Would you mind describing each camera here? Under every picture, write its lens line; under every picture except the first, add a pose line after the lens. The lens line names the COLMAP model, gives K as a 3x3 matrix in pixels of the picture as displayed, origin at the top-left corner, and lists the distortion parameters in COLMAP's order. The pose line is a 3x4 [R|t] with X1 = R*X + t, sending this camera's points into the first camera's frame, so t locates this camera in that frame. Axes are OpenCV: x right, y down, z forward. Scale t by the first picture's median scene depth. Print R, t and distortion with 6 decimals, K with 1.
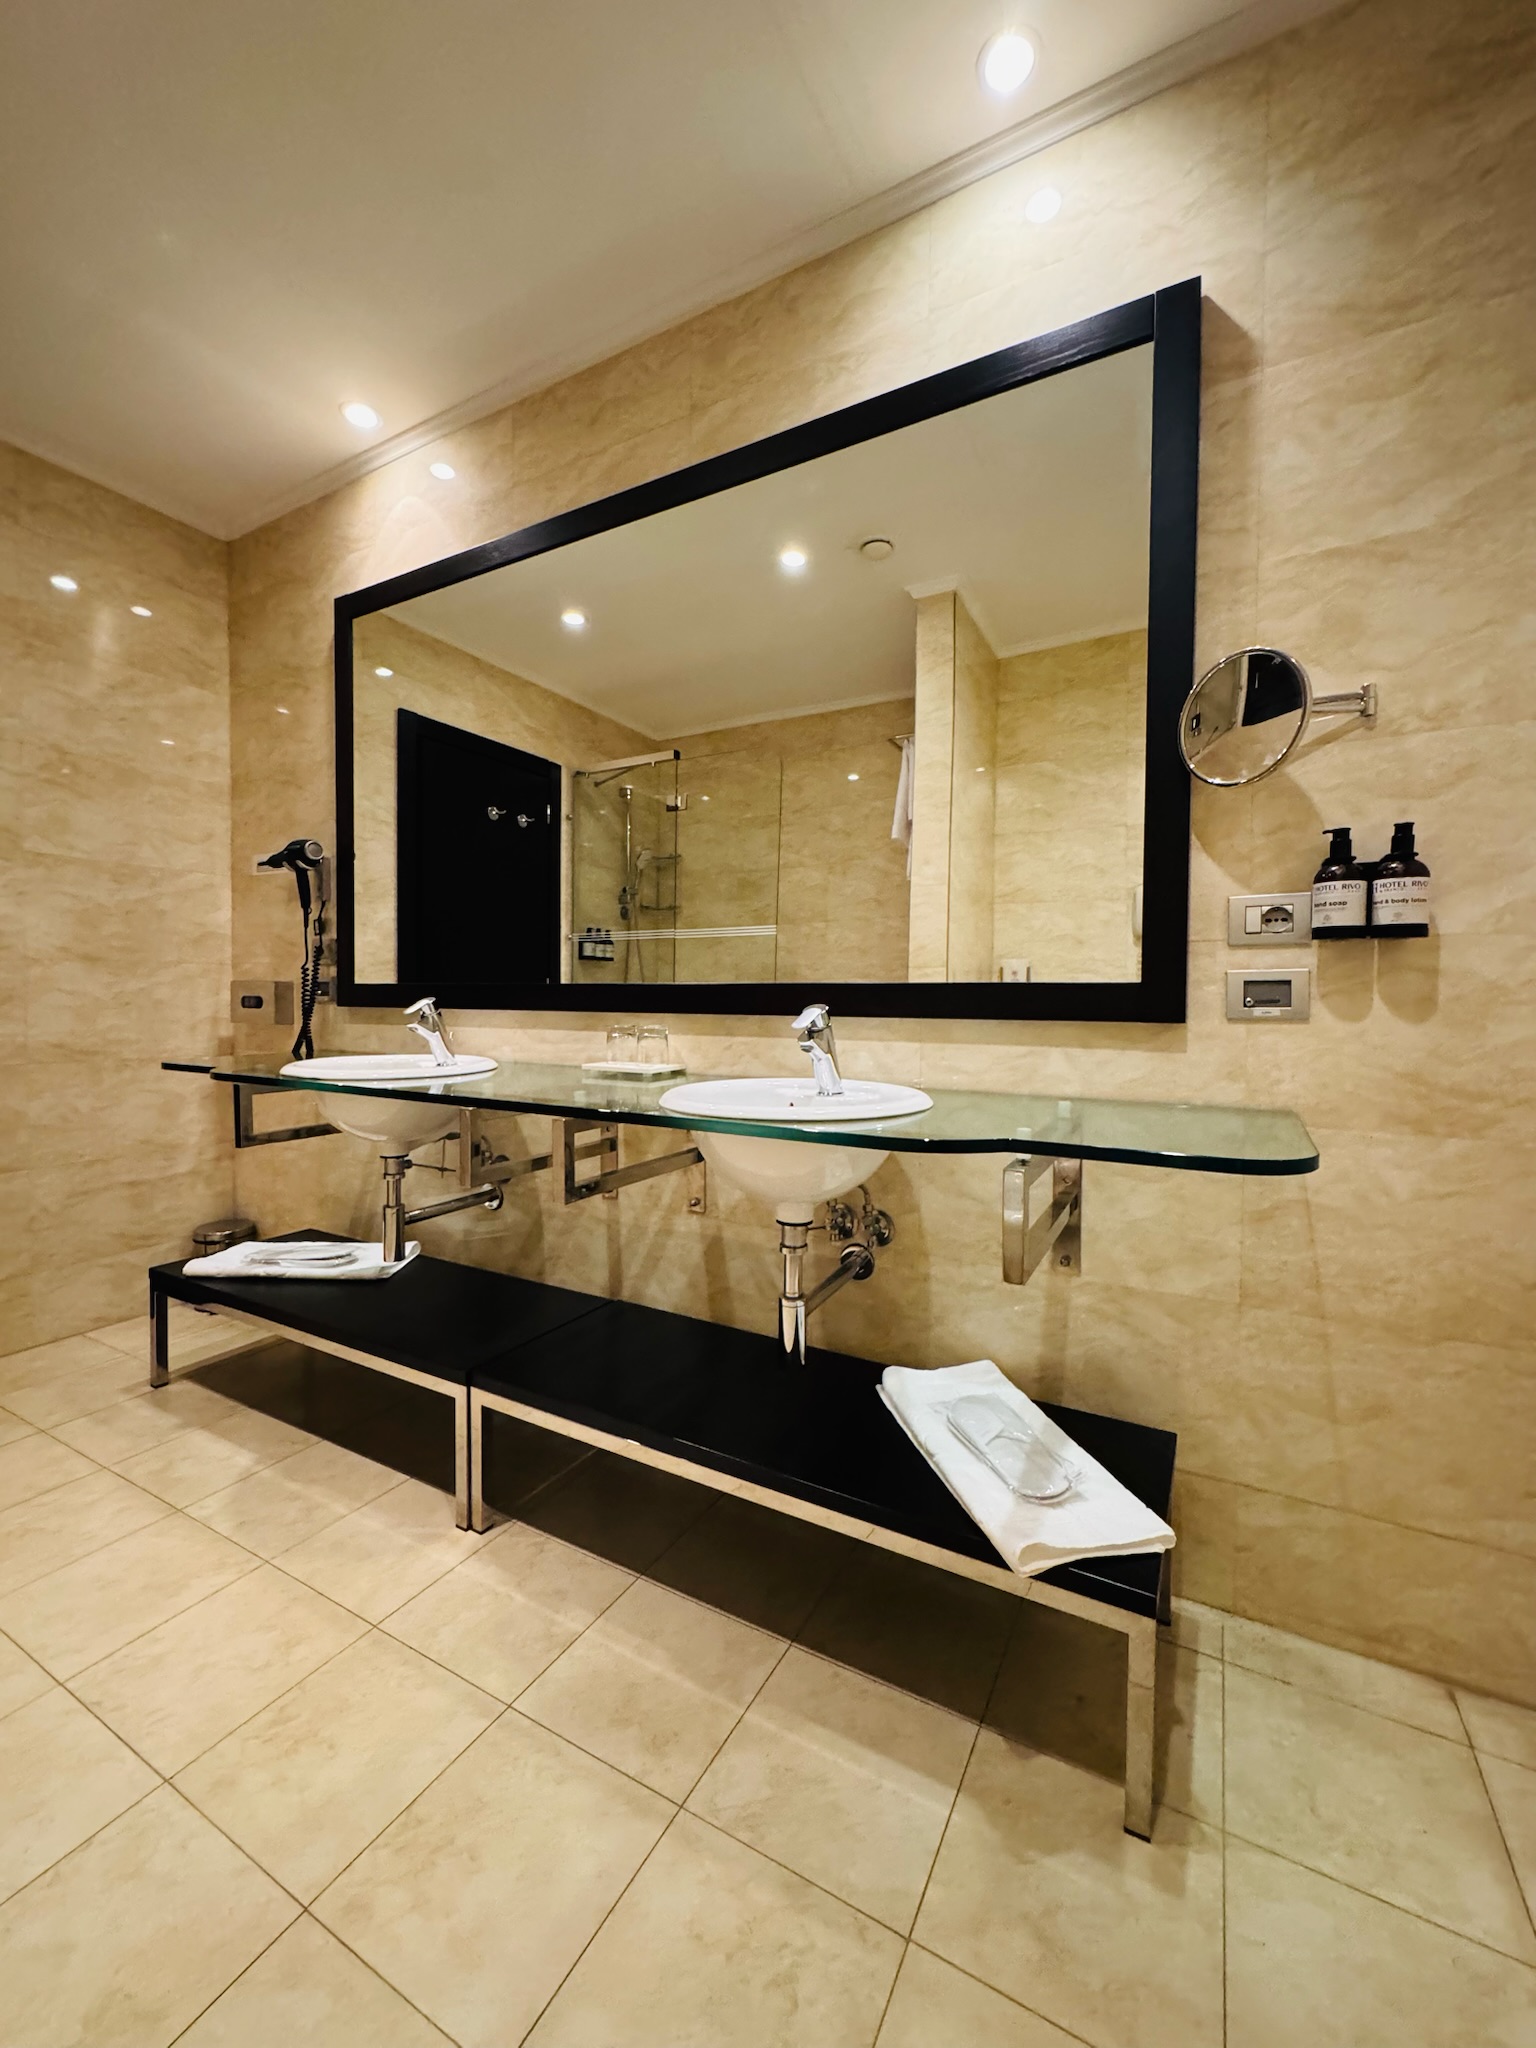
lens RADIAL K [[815.4, 0, 768.4], [0, 815.4, 1028.2], [0, 0, 1]] dist [-0.010086, 0.001897]
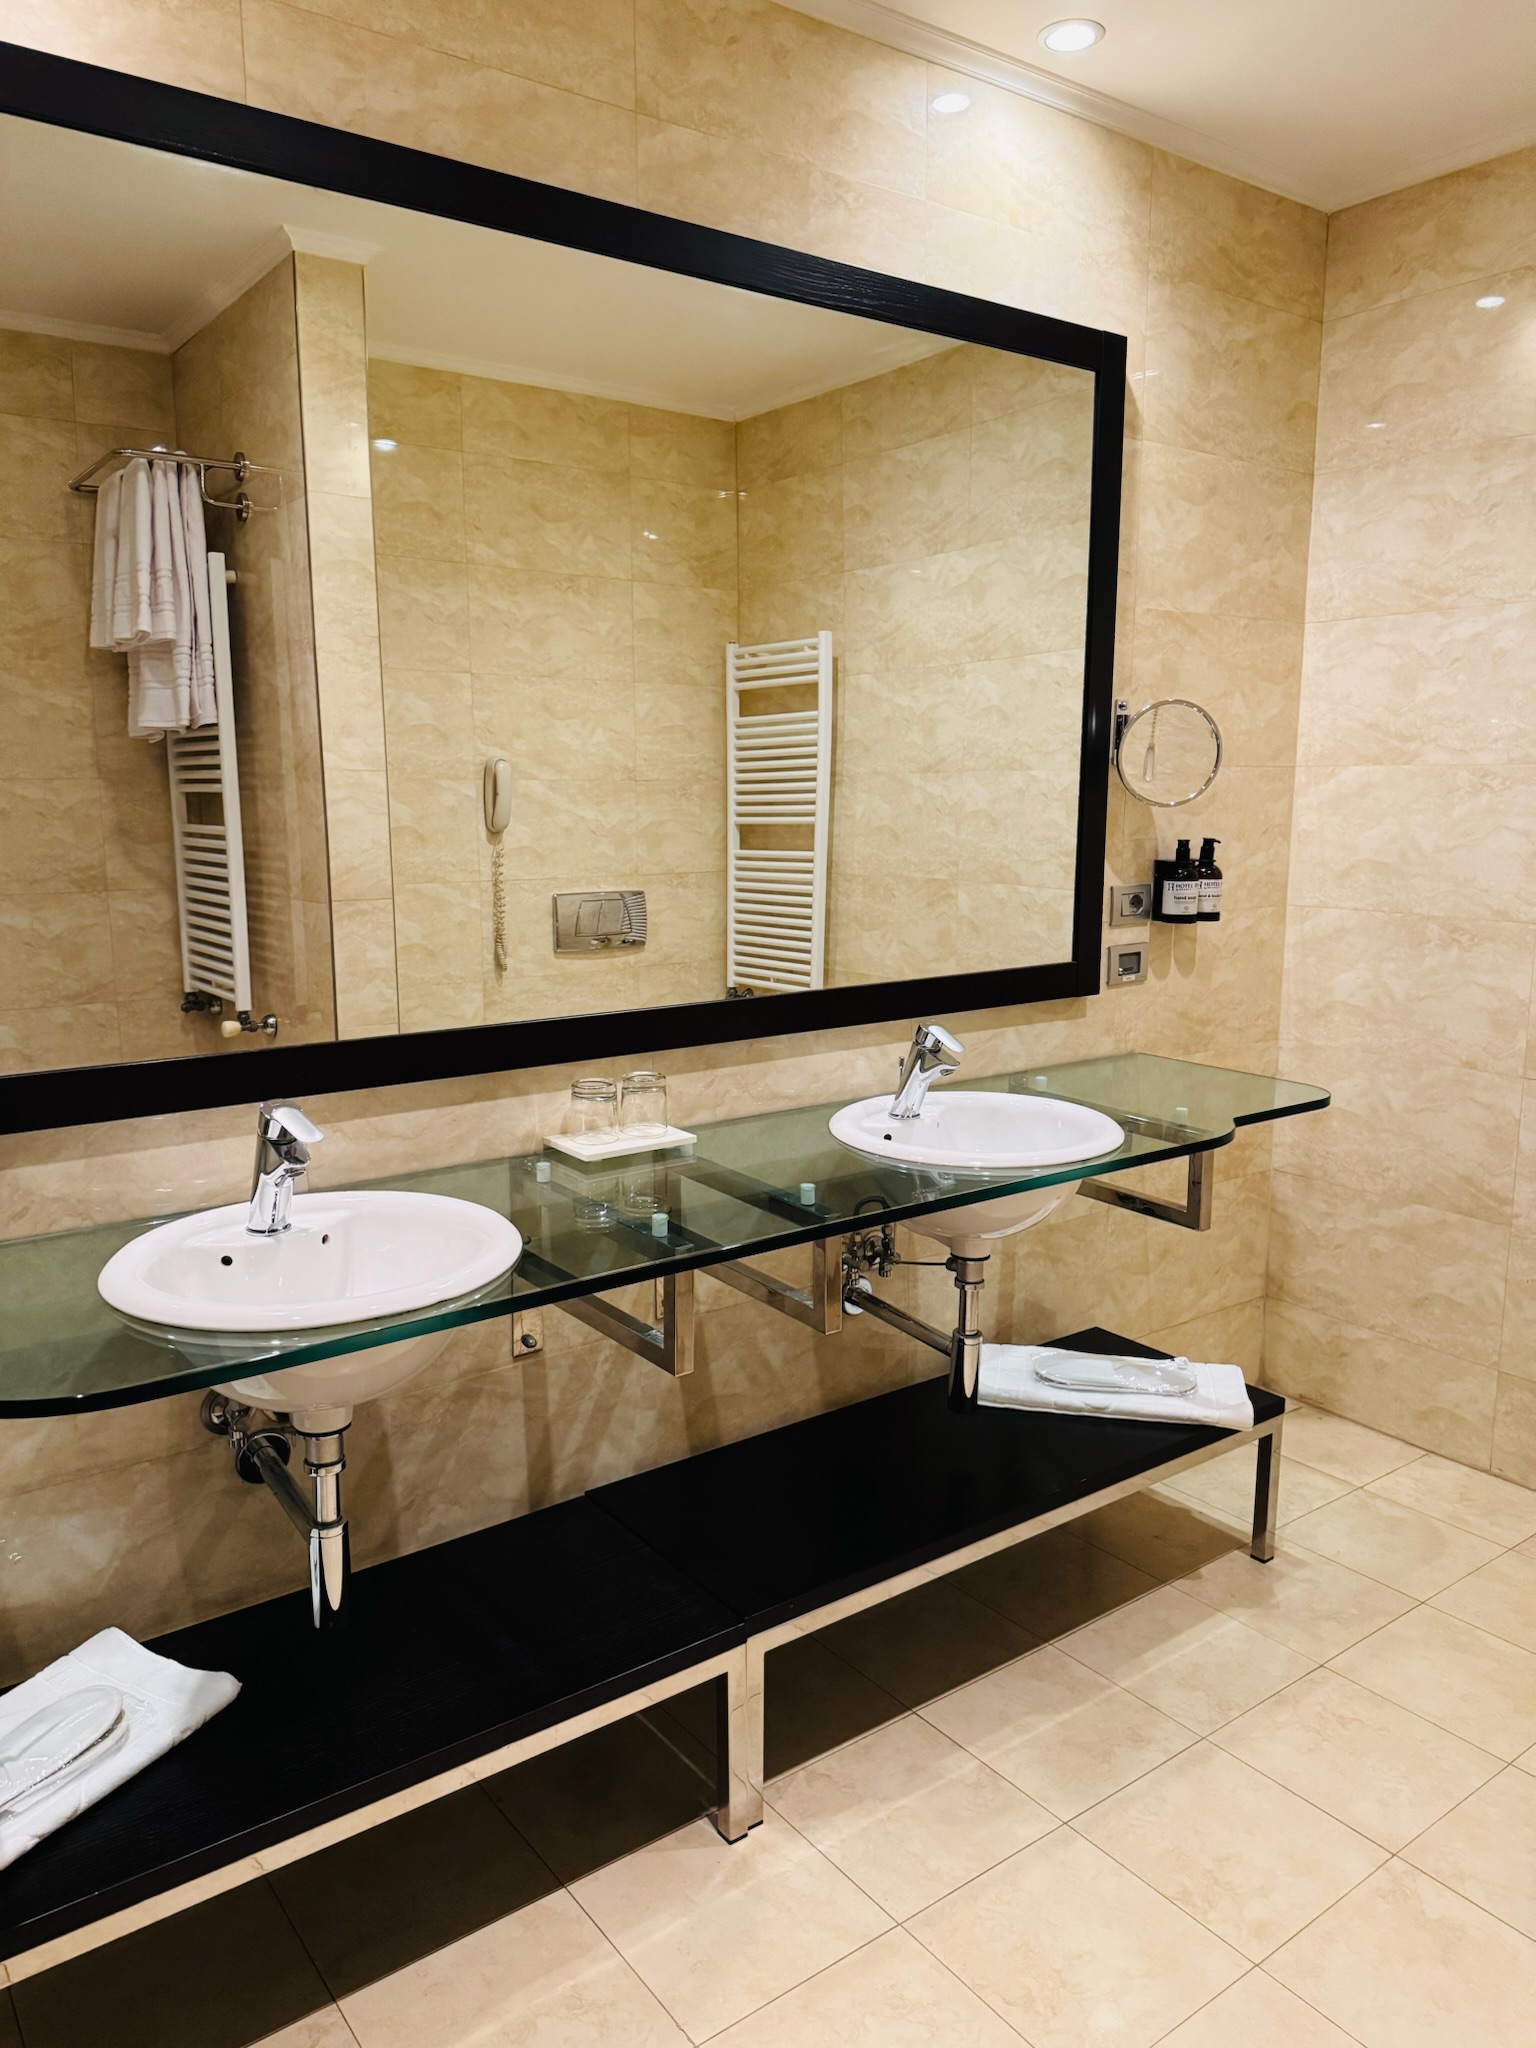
lens RADIAL K [[1444.8, 0, 766.9], [0, 1444.8, 1024.2], [0, 0, 1]] dist [0.005682, -0.015336]
pose [[0.421110, -0.160058, 0.892775, -1.507976], [0.034746, 0.986431, 0.160459, -0.303274], [-0.906344, -0.036551, 0.420957, 0.528769]]
